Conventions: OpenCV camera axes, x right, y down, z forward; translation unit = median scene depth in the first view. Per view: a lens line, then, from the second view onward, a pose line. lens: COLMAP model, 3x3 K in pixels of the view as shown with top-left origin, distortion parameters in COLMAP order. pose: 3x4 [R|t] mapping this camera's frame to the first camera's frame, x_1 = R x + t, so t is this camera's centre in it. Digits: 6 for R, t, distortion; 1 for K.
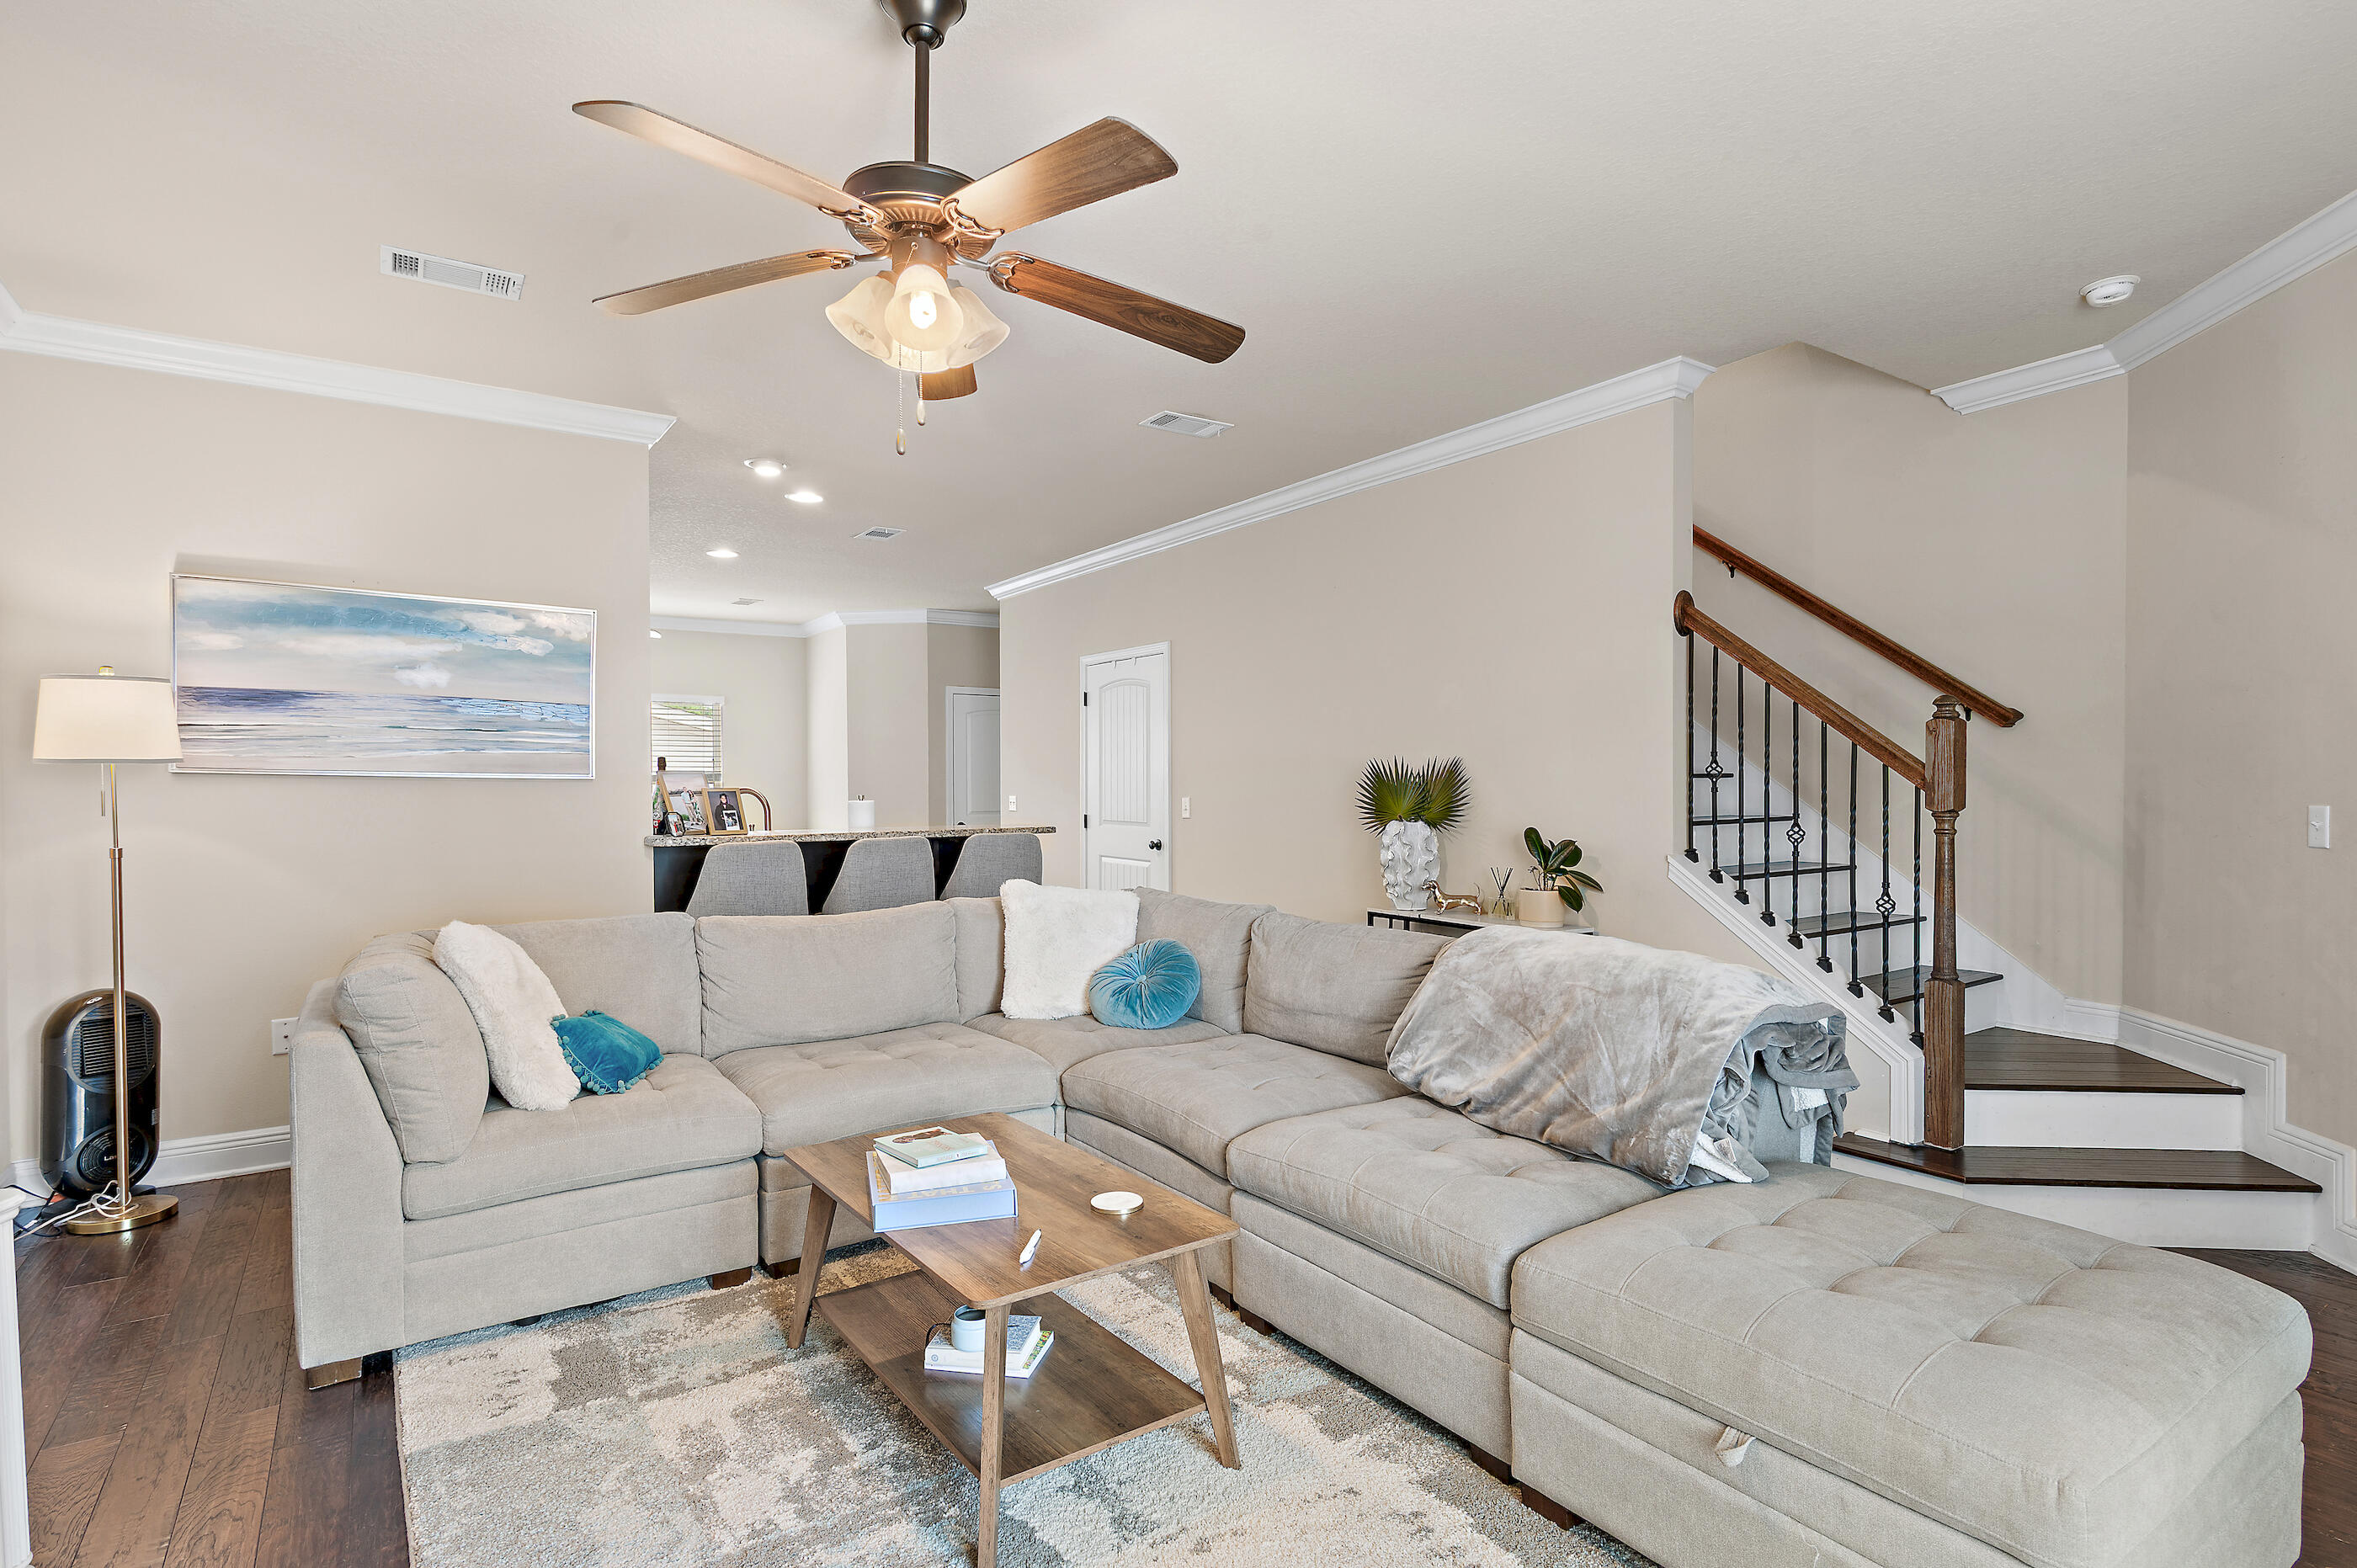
lens RADIAL K [[1148.8, 0, 1178.5], [0, 1148.8, 784.0], [0, 0, 1]] dist [-0.002256, -0.000148]
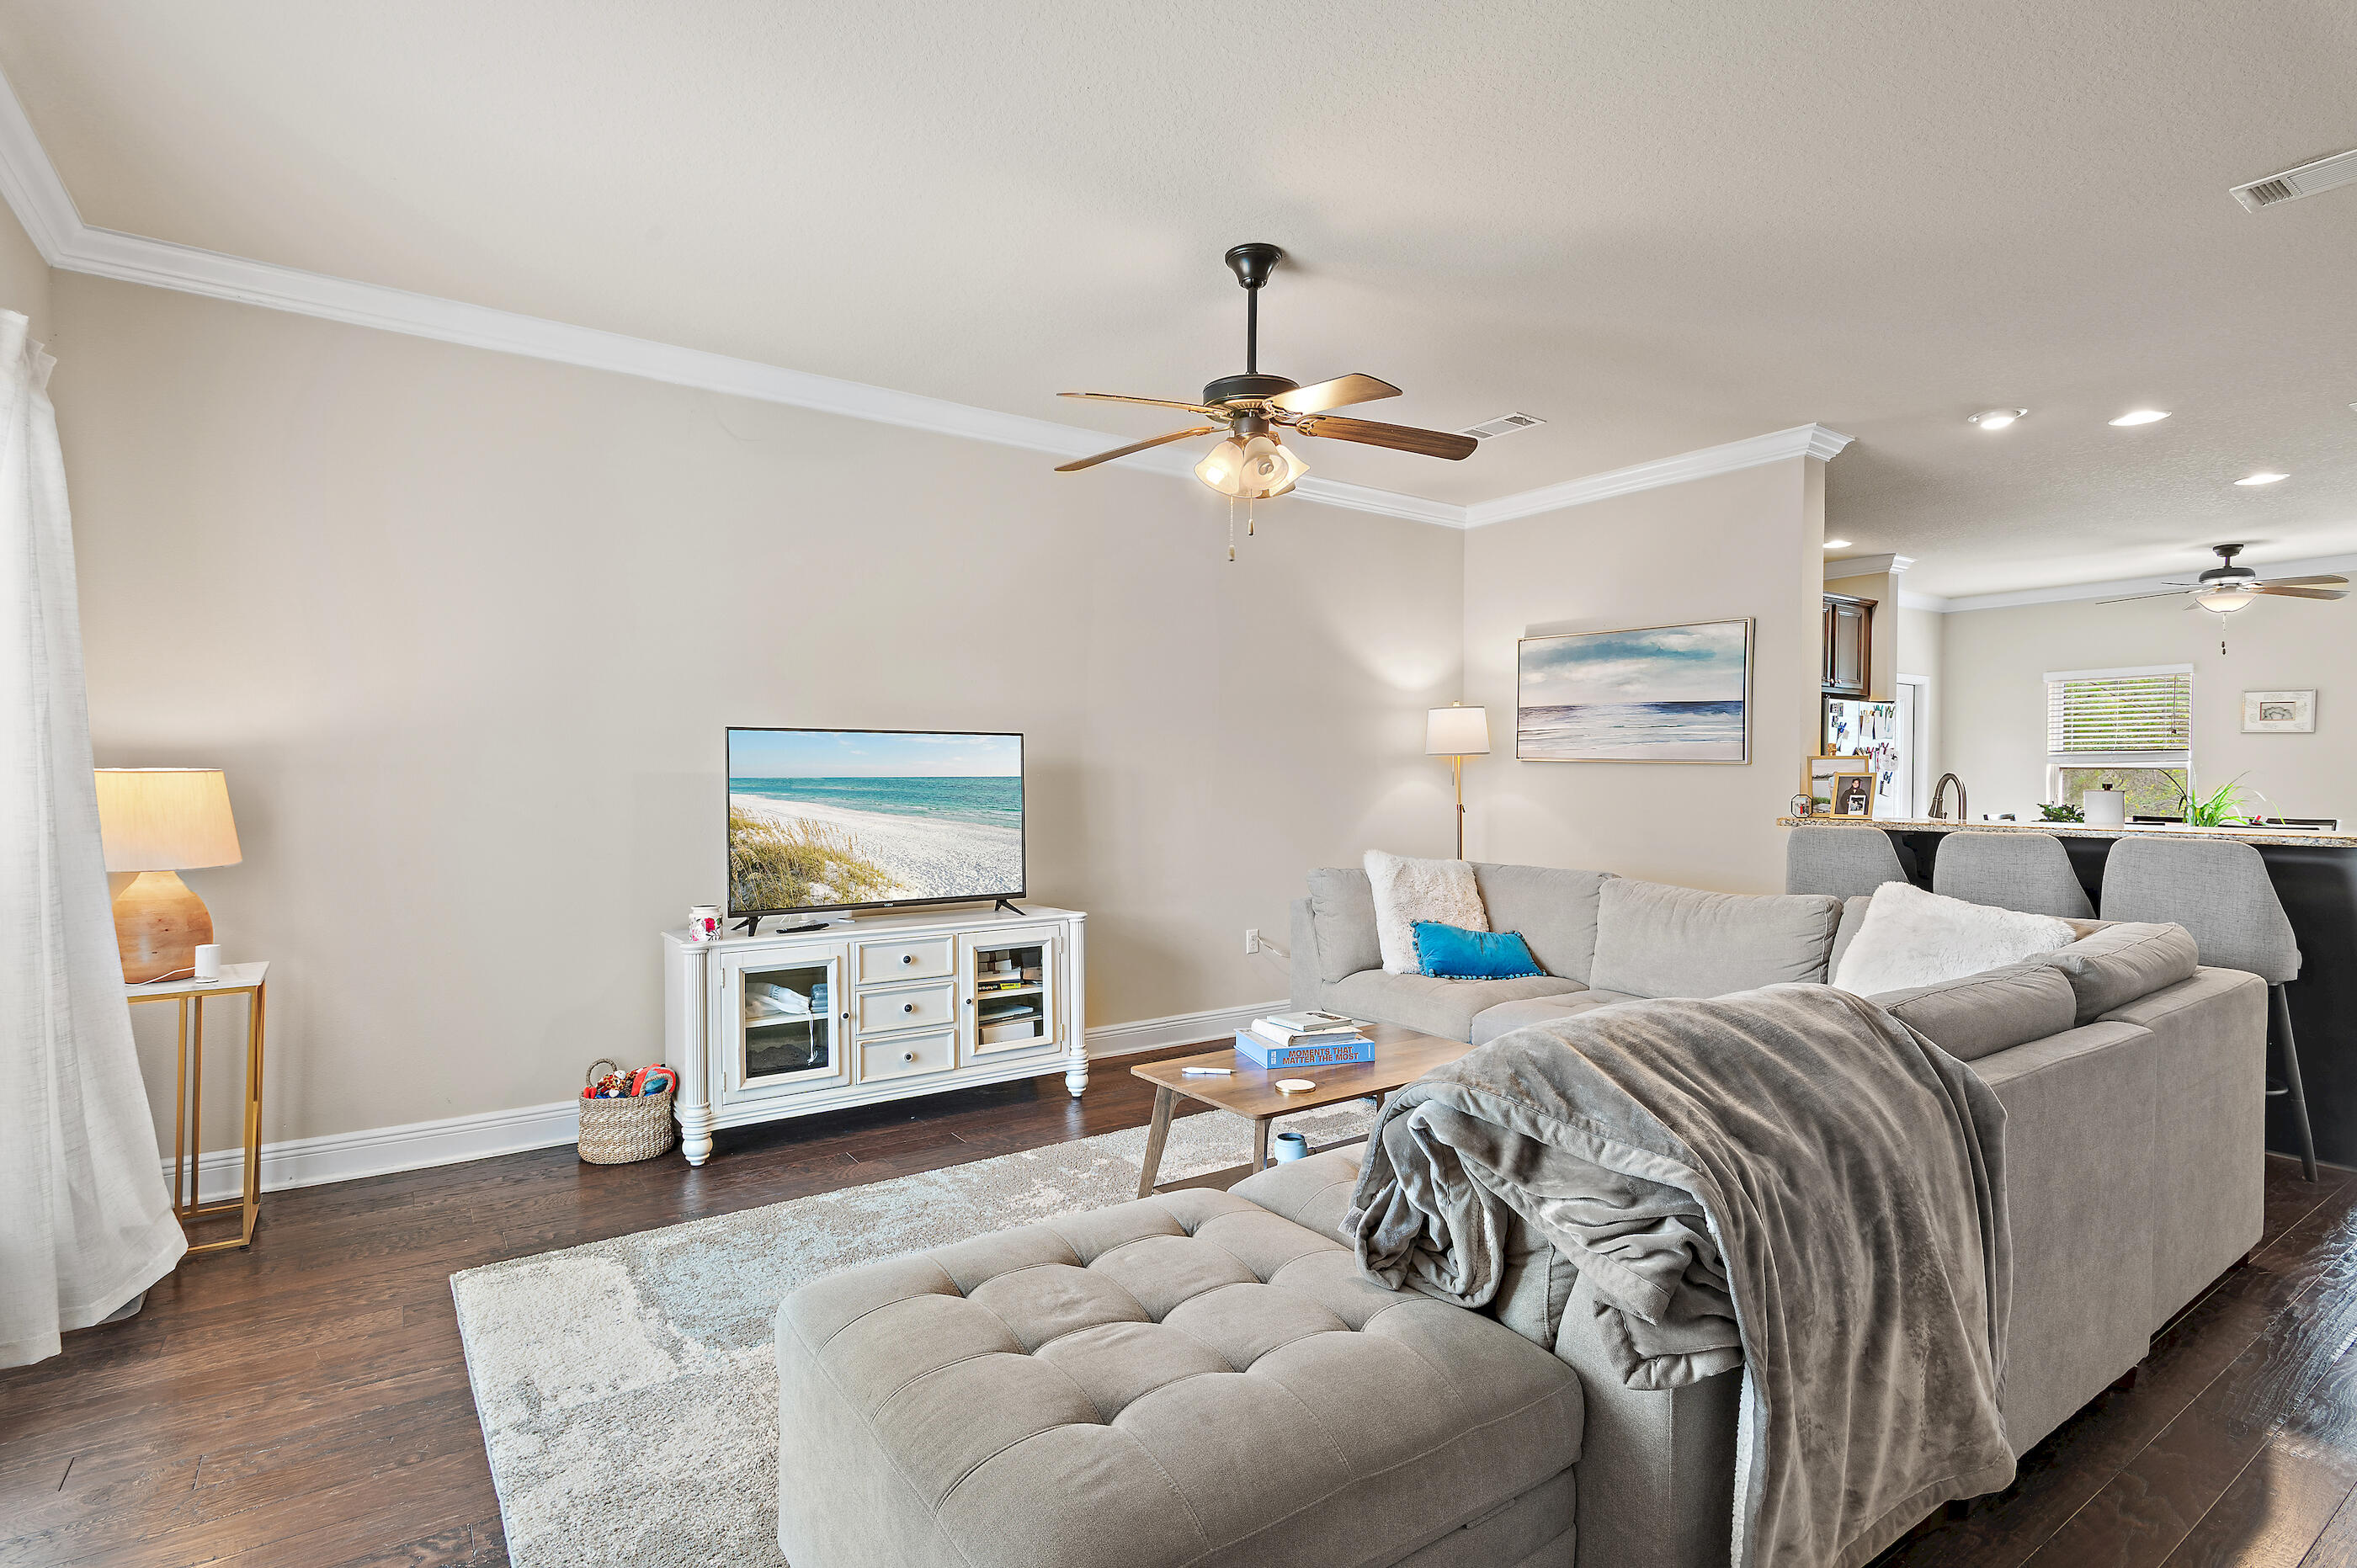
lens RADIAL K [[1148.8, 0, 1178.5], [0, 1148.8, 784.0], [0, 0, 1]] dist [-0.002256, -0.000148]
pose [[-0.010056, 0.015939, -0.999822, 0.664756], [-0.007218, 0.999846, 0.016012, 0.001263], [0.999923, 0.007378, -0.009940, 0.450350]]
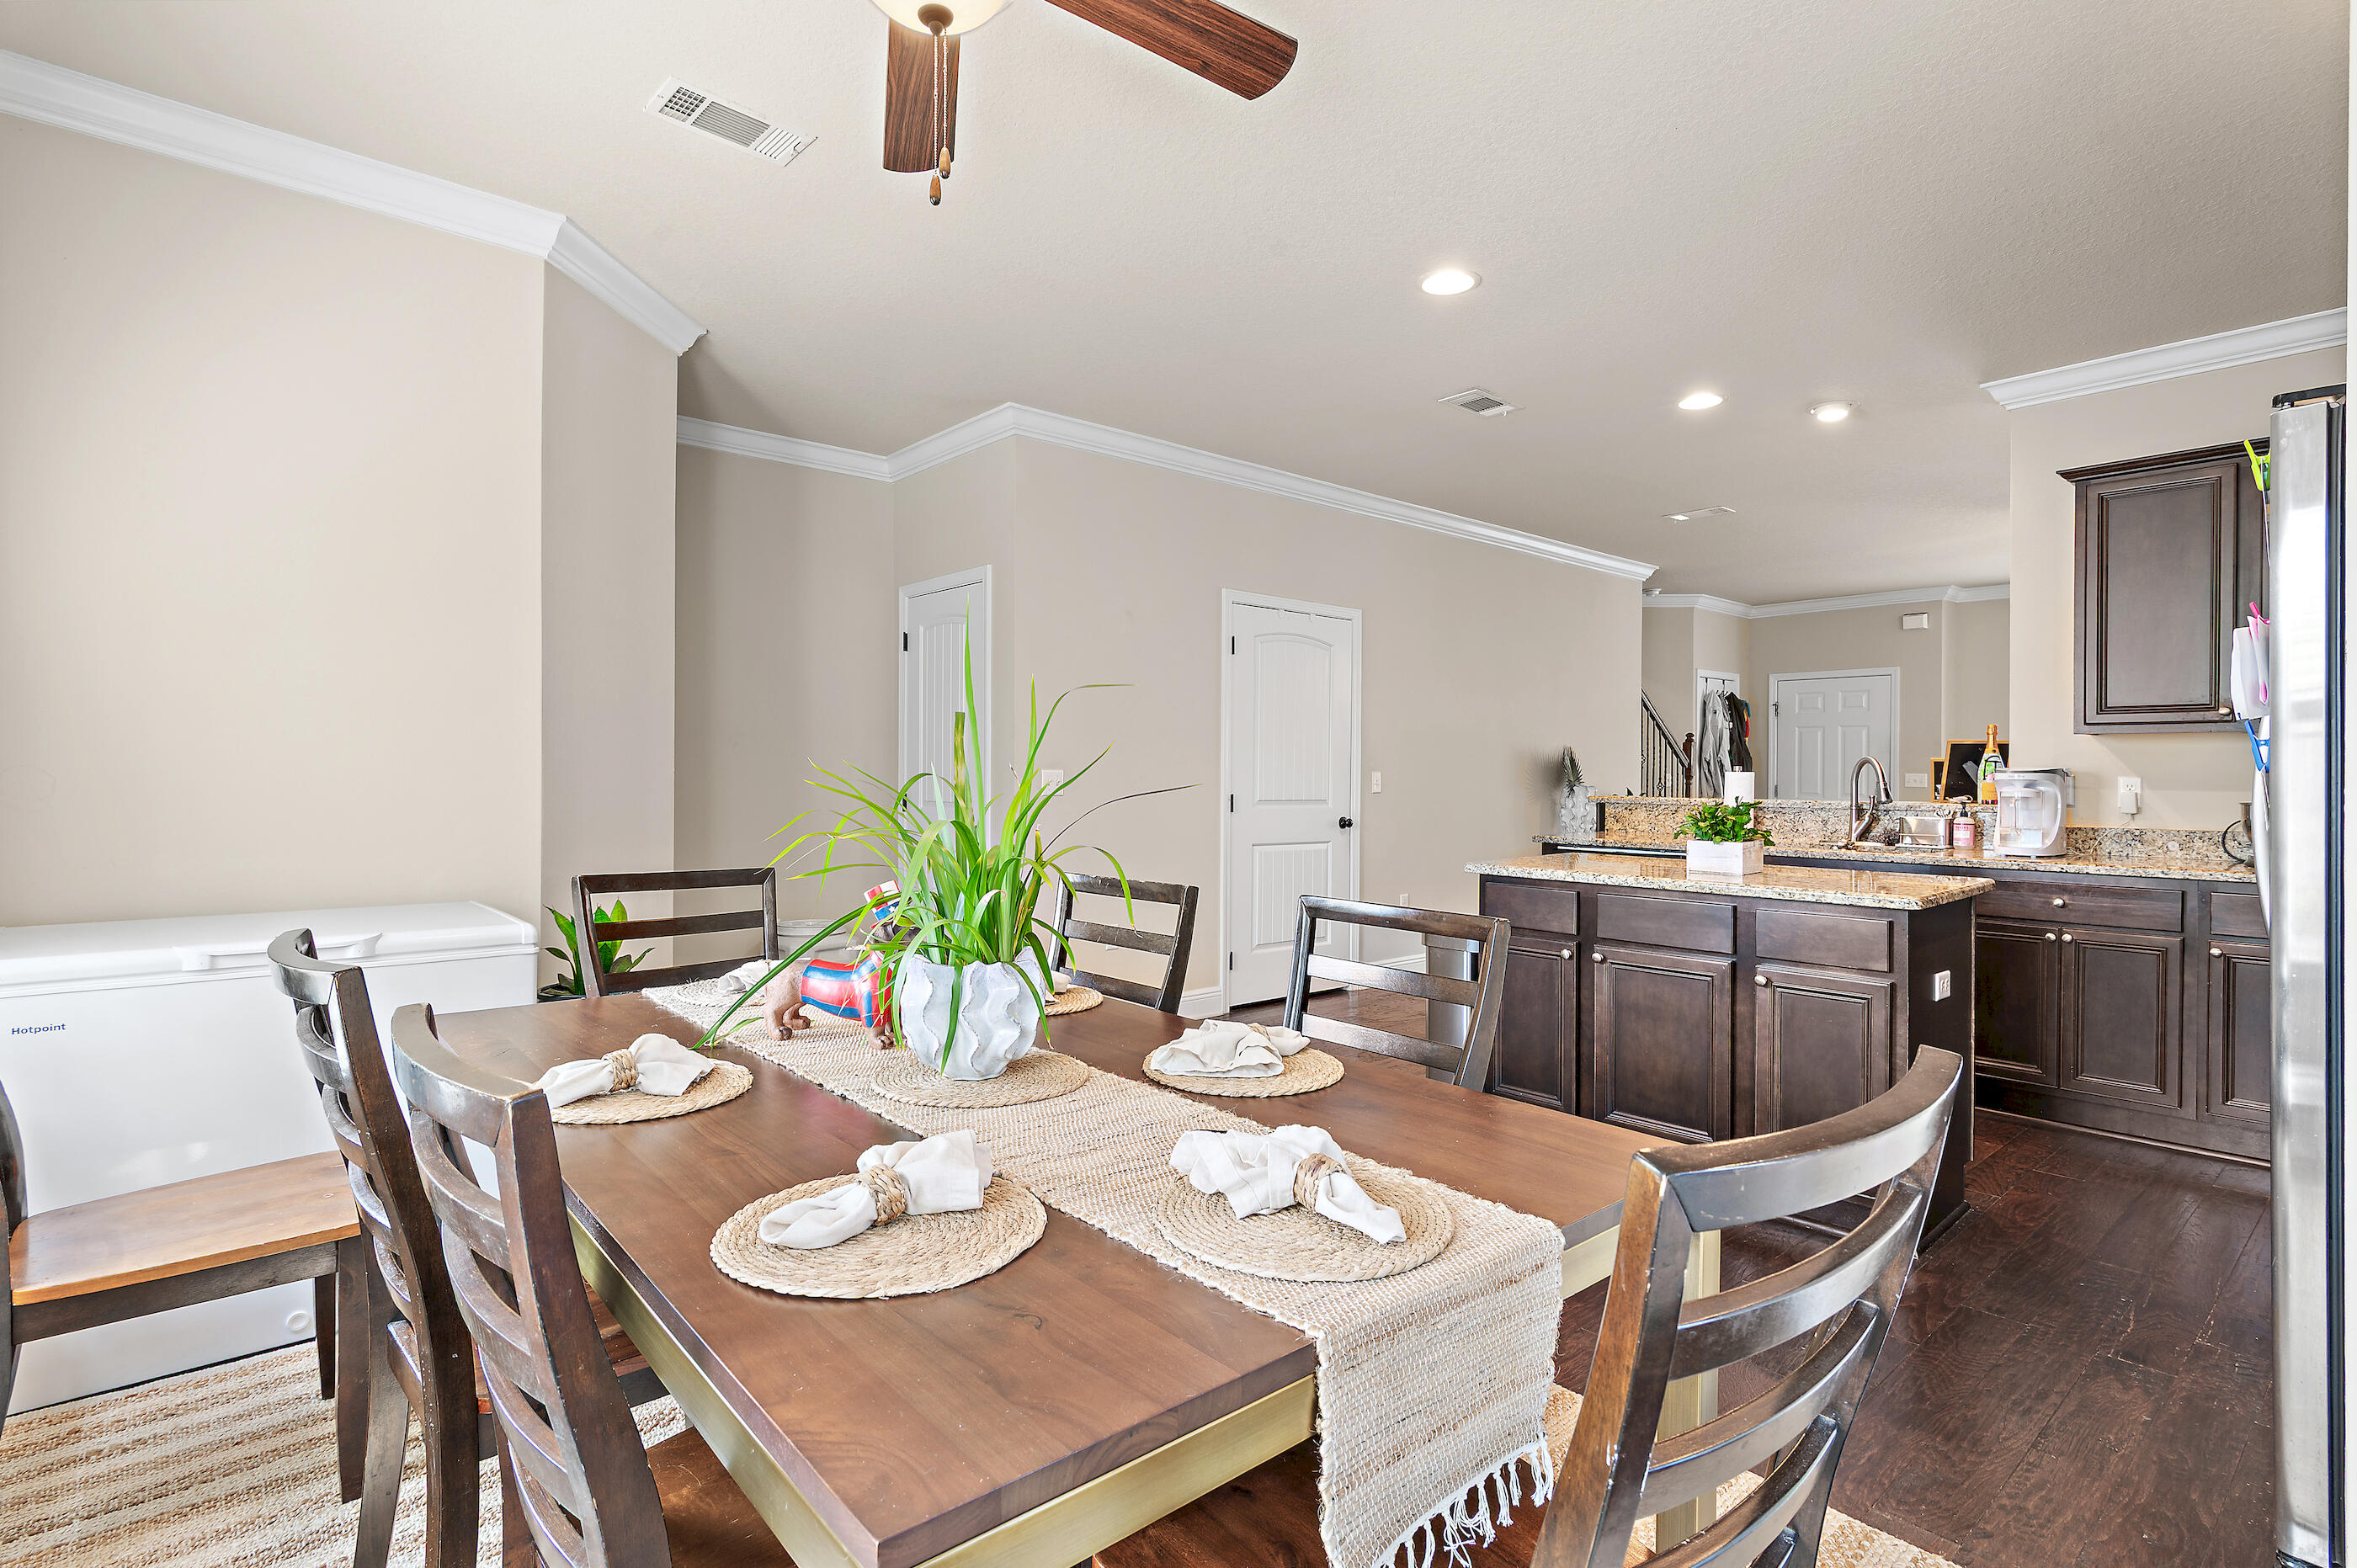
lens RADIAL K [[1148.8, 0, 1178.5], [0, 1148.8, 784.0], [0, 0, 1]] dist [-0.002256, -0.000148]
pose [[-0.104631, -0.008090, 0.994478, -1.538653], [-0.007200, 0.999947, 0.007377, 0.025678], [-0.994485, -0.006388, -0.104684, 2.026223]]
